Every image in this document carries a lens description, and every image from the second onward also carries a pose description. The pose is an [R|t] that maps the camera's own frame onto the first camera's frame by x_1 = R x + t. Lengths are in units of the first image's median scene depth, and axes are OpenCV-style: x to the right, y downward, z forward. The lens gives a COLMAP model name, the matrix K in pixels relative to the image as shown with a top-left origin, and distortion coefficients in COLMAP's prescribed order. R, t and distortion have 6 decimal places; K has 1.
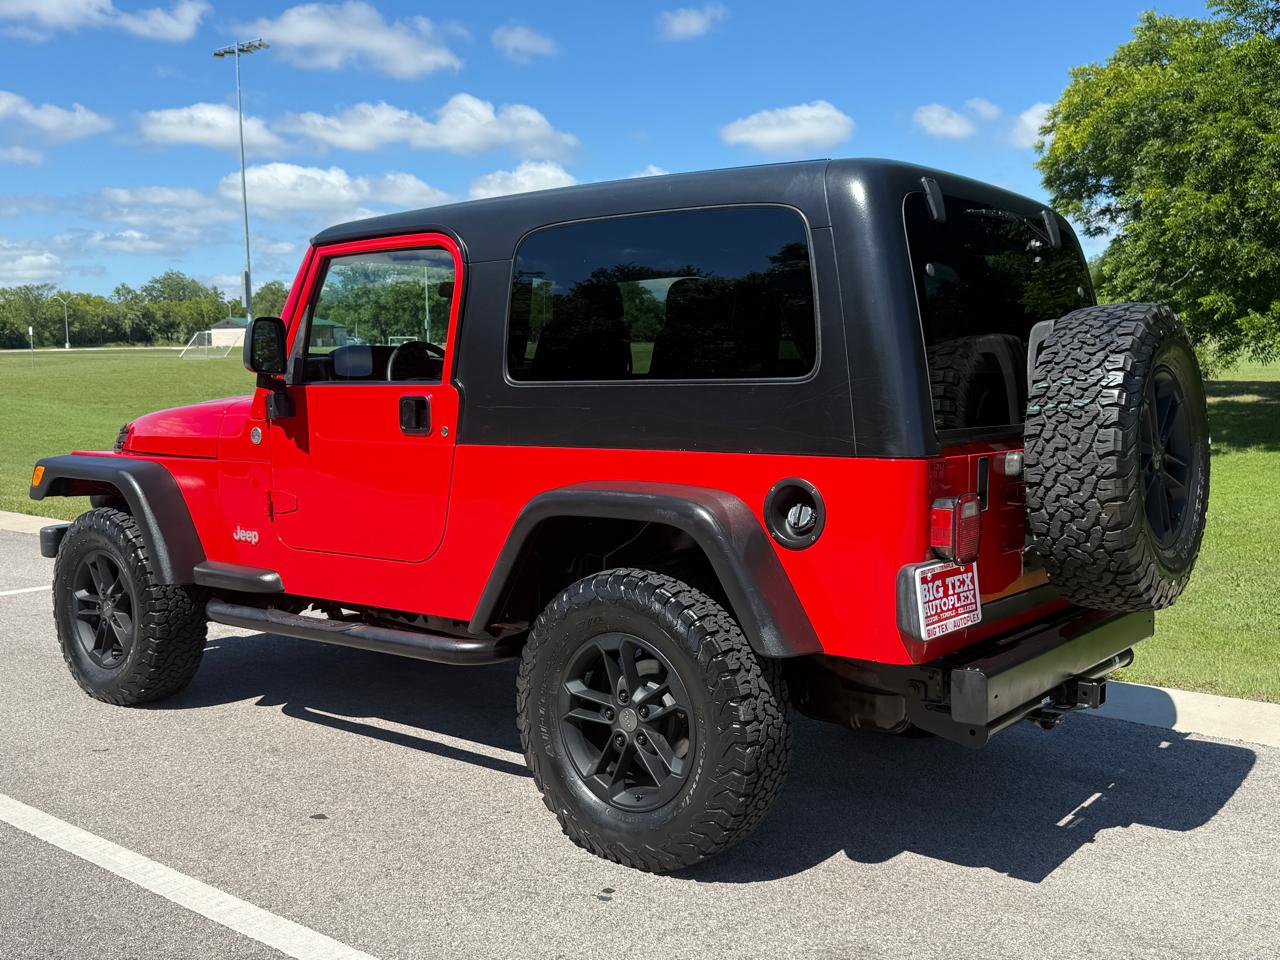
lens RADIAL K [[1223.6, 0, 617.4], [0, 1223.6, 485.3], [0, 0, 1]] dist [0.177688, -0.365720]
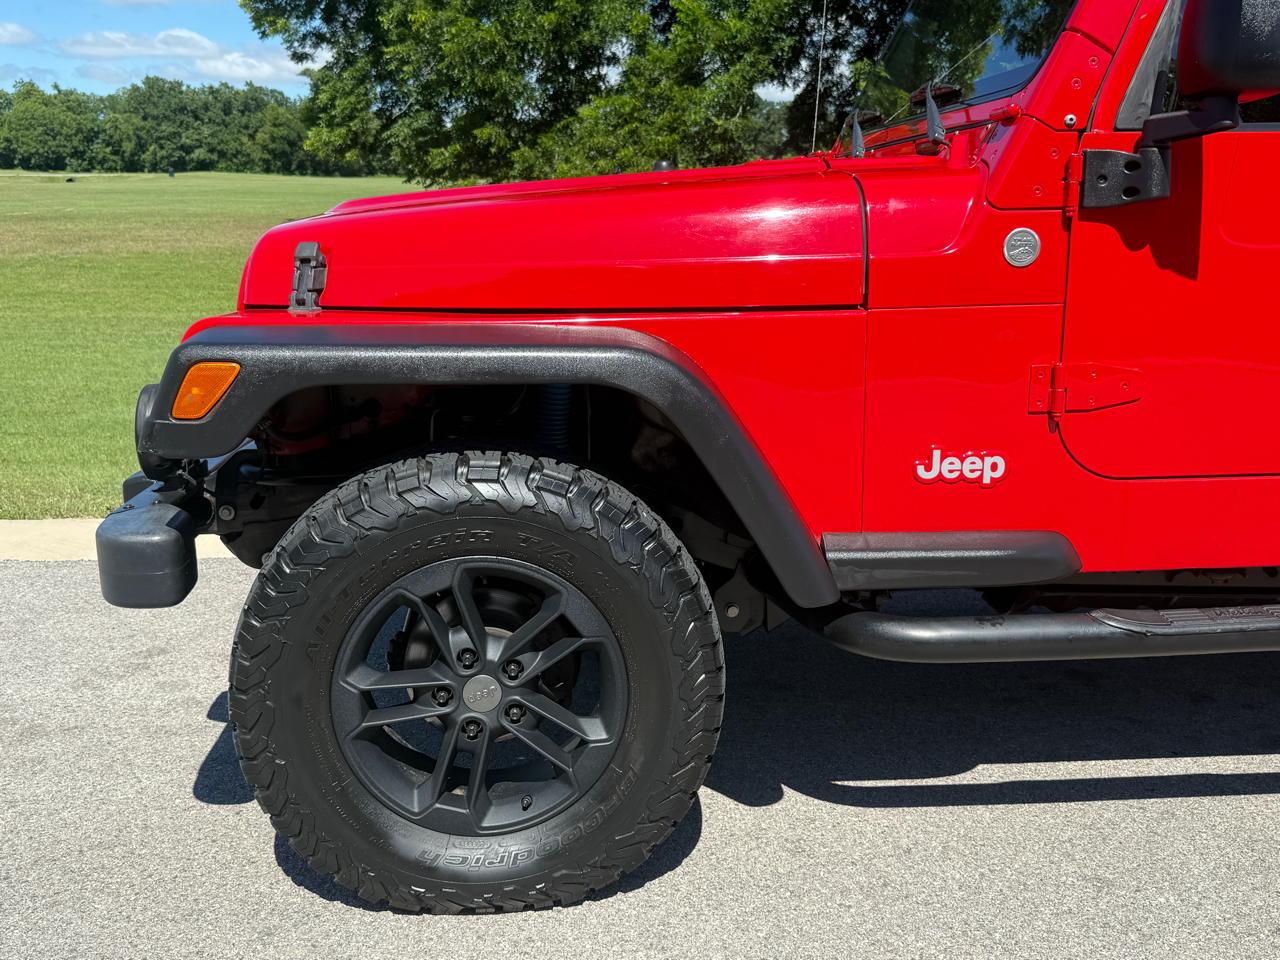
lens RADIAL K [[1227.1, 0, 639.6], [0, 1227.1, 483.4], [0, 0, 1]] dist [0.172829, -0.376407]
pose [[0.733457, -0.142554, 0.664620, -0.702838], [0.060580, 0.987580, 0.144971, -0.028693], [-0.677031, -0.066067, 0.732983, 0.744715]]
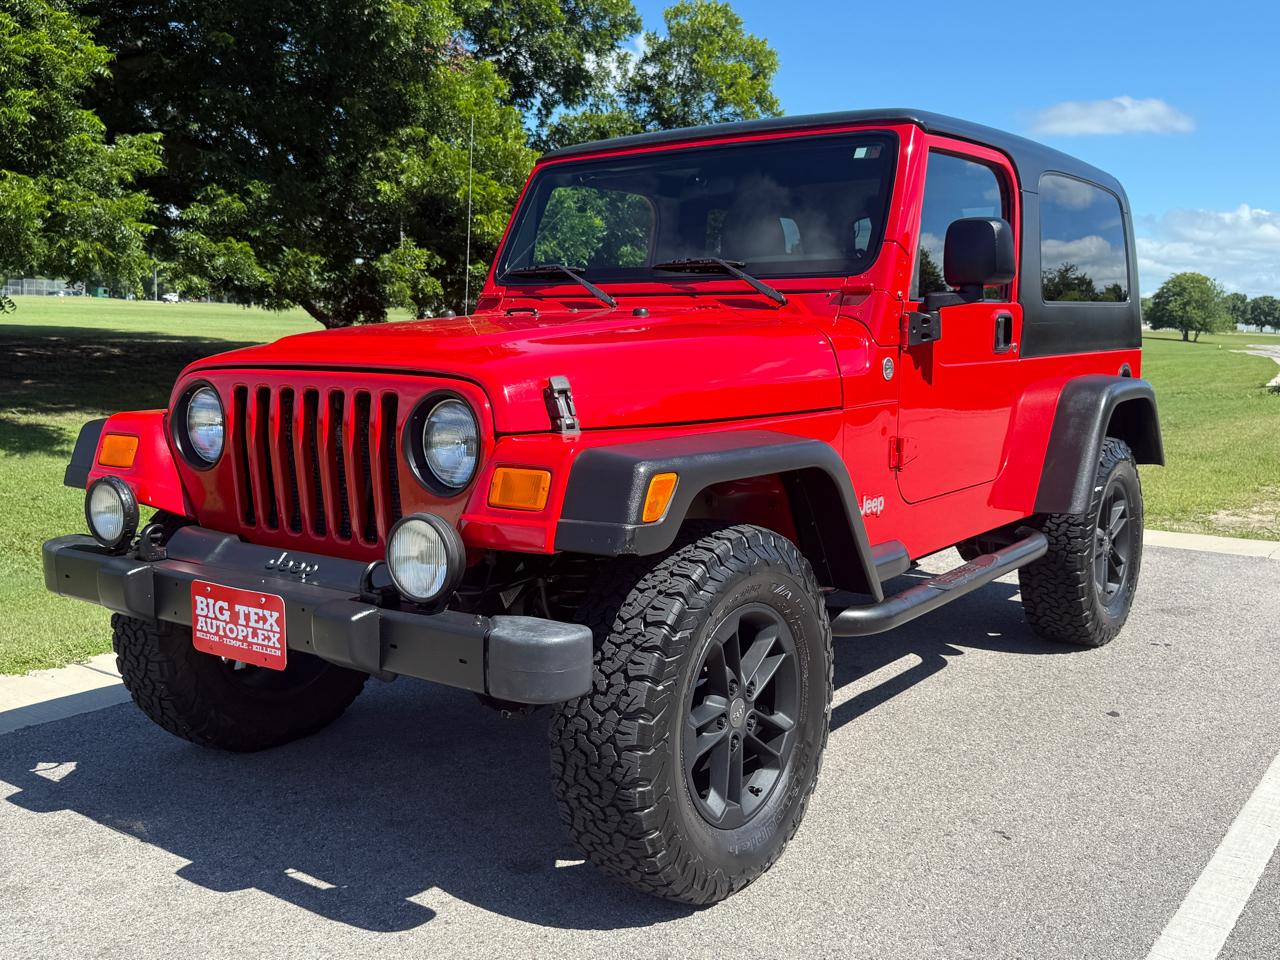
lens RADIAL K [[1227.1, 0, 639.6], [0, 1227.1, 483.4], [0, 0, 1]] dist [0.172829, -0.376407]
pose [[-0.050273, -0.123301, 0.991095, -1.025543], [0.082312, 0.988462, 0.127148, -0.078061], [-0.995338, 0.087971, -0.039544, 1.172589]]
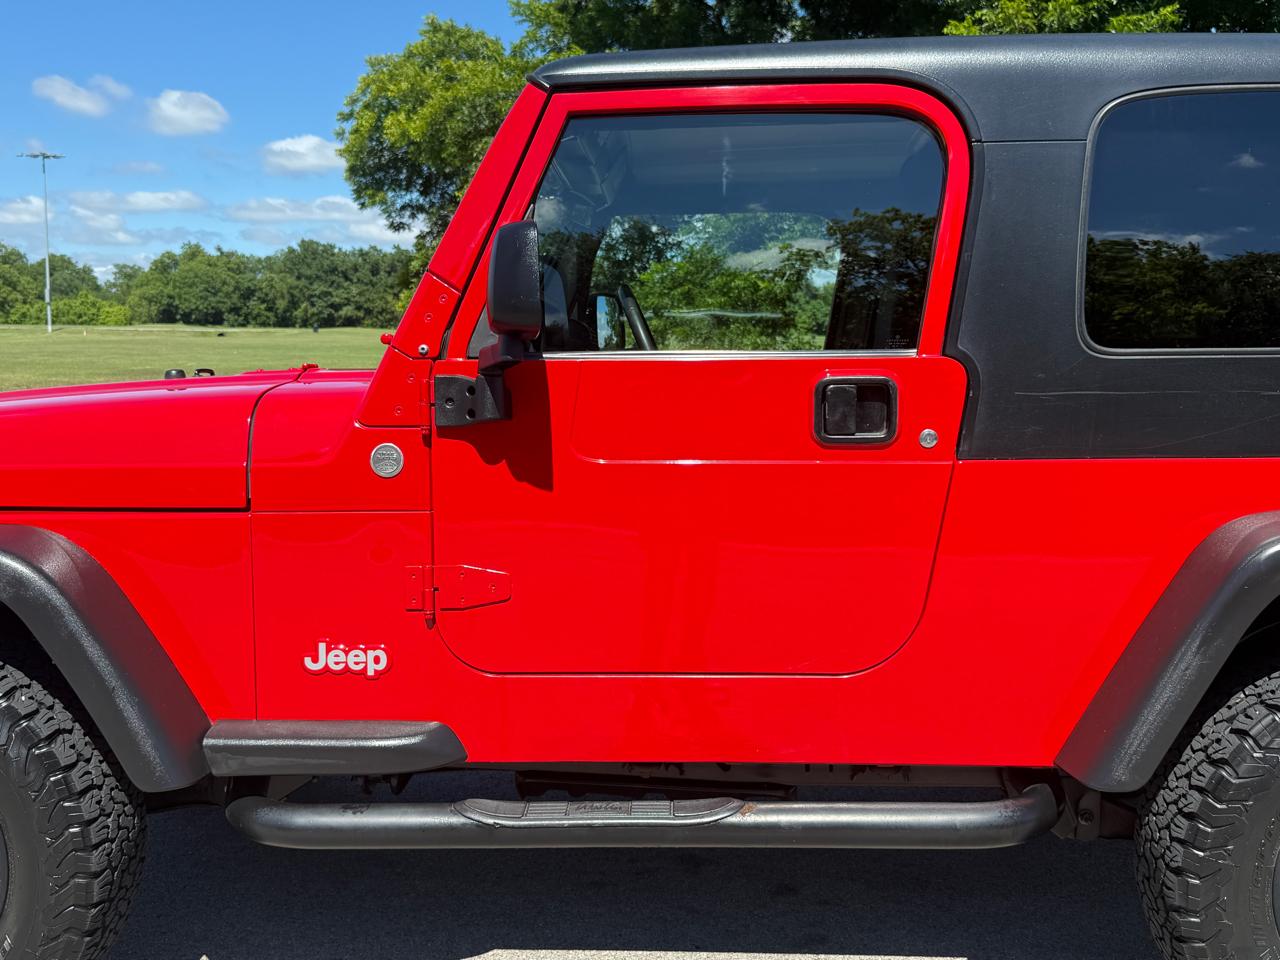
lens RADIAL K [[1227.1, 0, 639.6], [0, 1227.1, 483.4], [0, 0, 1]] dist [0.172829, -0.376407]
pose [[0.799389, -0.051208, 0.598627, -0.503337], [0.048295, 0.998614, 0.020932, -0.035407], [-0.598869, 0.012178, 0.800754, 0.532348]]
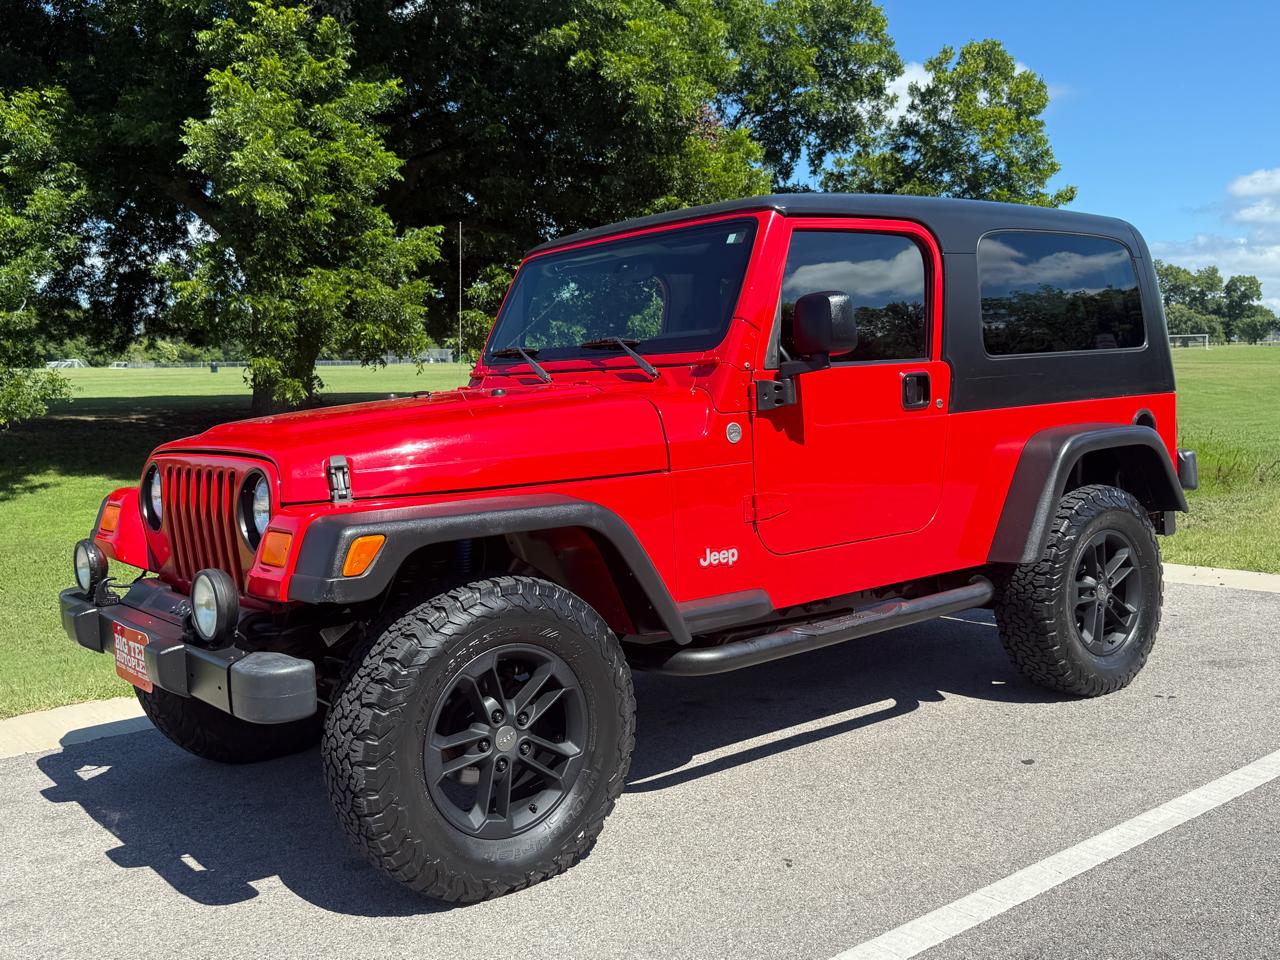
lens RADIAL K [[1220.9, 0, 640.0], [0, 1220.9, 480.0], [0, 0, 1]] dist [0.174242, -0.366582]
pose [[0.218900, -0.086427, 0.971912, -1.092522], [0.125115, 0.990333, 0.059885, -0.064734], [-0.967693, 0.108492, 0.227598, 0.867480]]
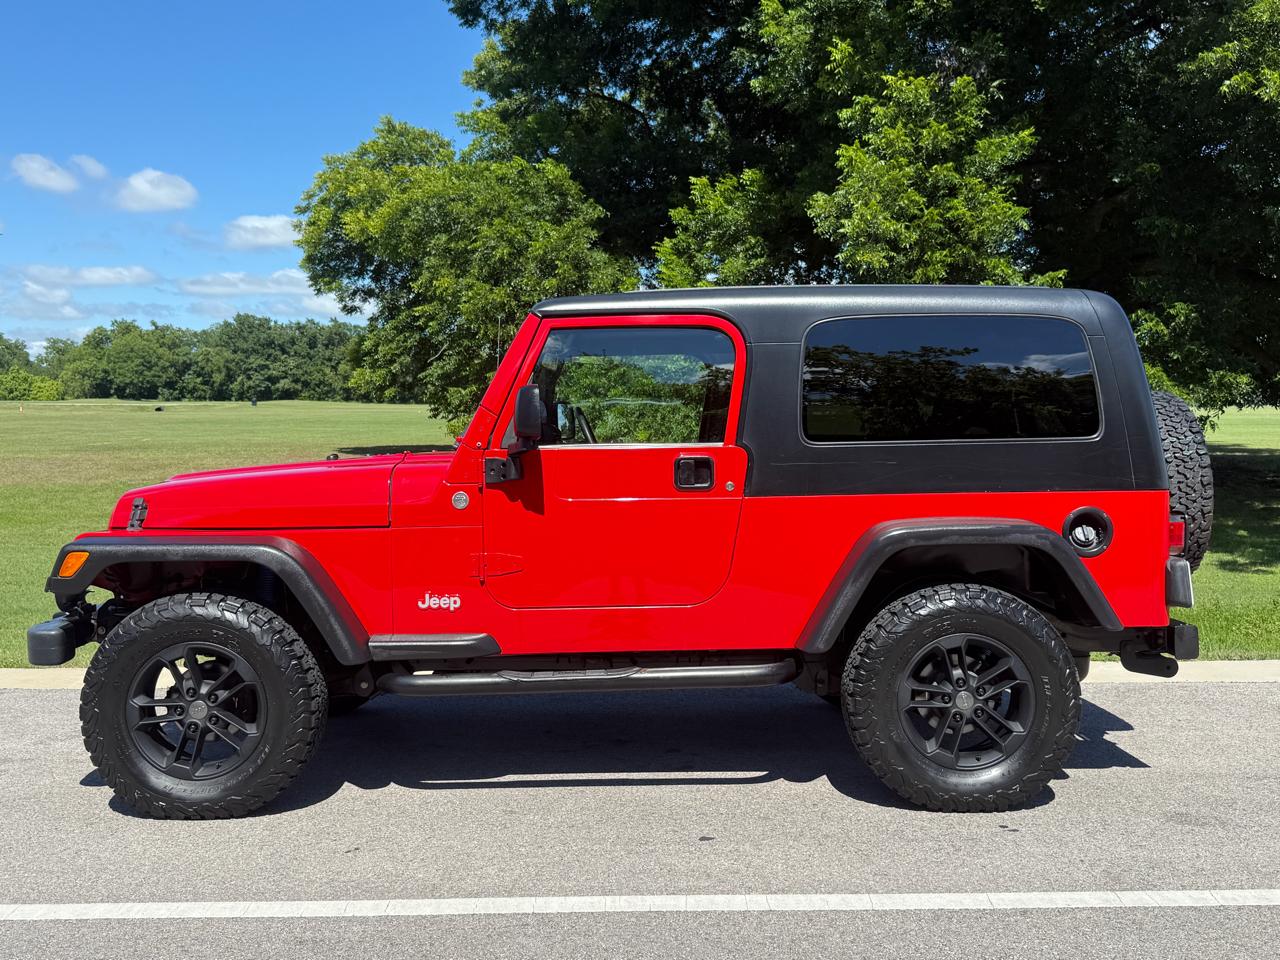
lens RADIAL K [[1227.1, 0, 639.6], [0, 1227.1, 483.4], [0, 0, 1]] dist [0.172829, -0.376407]
pose [[0.768399, -0.026938, 0.639404, -0.804328], [0.061400, 0.997608, -0.031758, -0.012866], [-0.637019, 0.063662, 0.768215, 0.144217]]
